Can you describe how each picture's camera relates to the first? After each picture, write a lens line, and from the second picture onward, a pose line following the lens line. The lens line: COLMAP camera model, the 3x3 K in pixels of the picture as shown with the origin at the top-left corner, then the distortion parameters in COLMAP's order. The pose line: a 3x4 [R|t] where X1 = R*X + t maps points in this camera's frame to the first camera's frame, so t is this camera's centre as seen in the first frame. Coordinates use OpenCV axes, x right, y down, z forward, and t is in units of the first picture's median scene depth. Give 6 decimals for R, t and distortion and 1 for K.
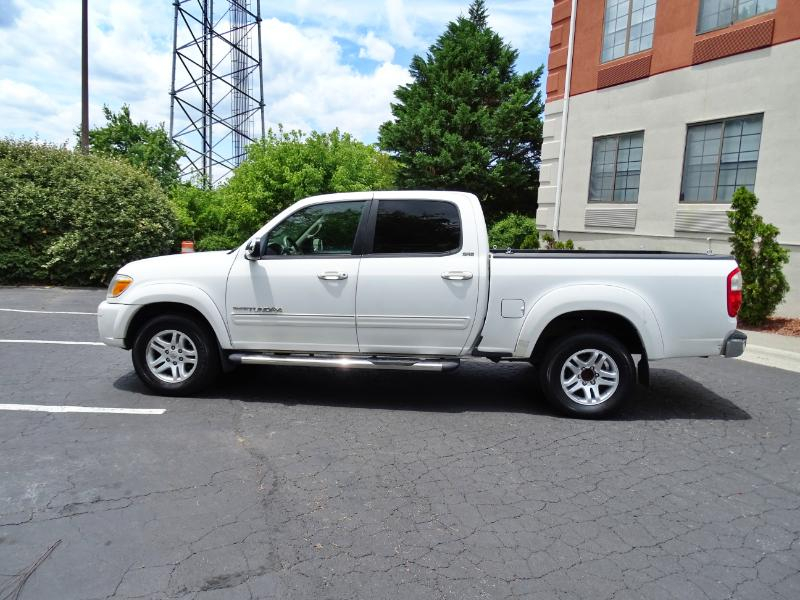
lens RADIAL K [[572.9, 0, 414.8], [0, 572.9, 290.5], [0, 0, 1]] dist [0.011856, -0.002268]
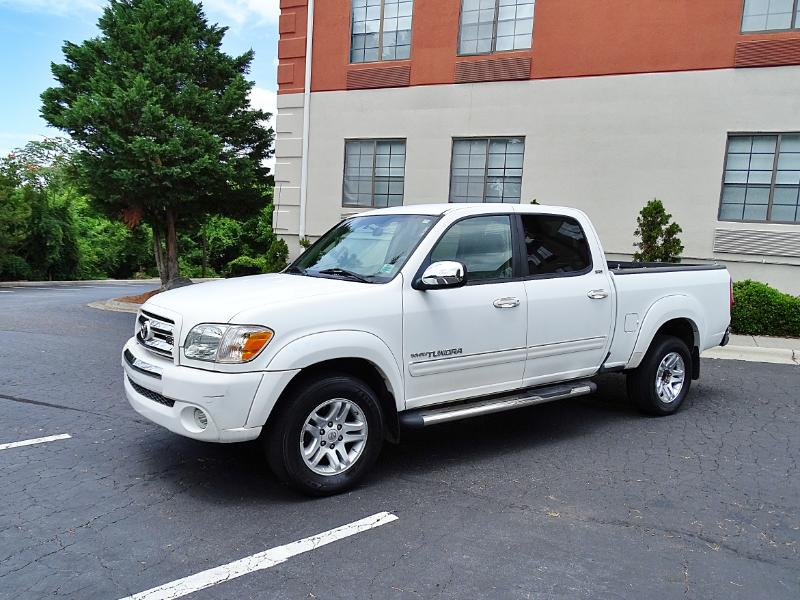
lens RADIAL K [[624.2, 0, 400.0], [0, 624.2, 300.0], [0, 0, 1]] dist [-0.011201, 0.008972]
pose [[0.776662, -0.067862, 0.626252, -0.258800], [0.062269, 0.997582, 0.030876, -0.021112], [-0.626833, 0.015016, 0.779009, 0.116865]]
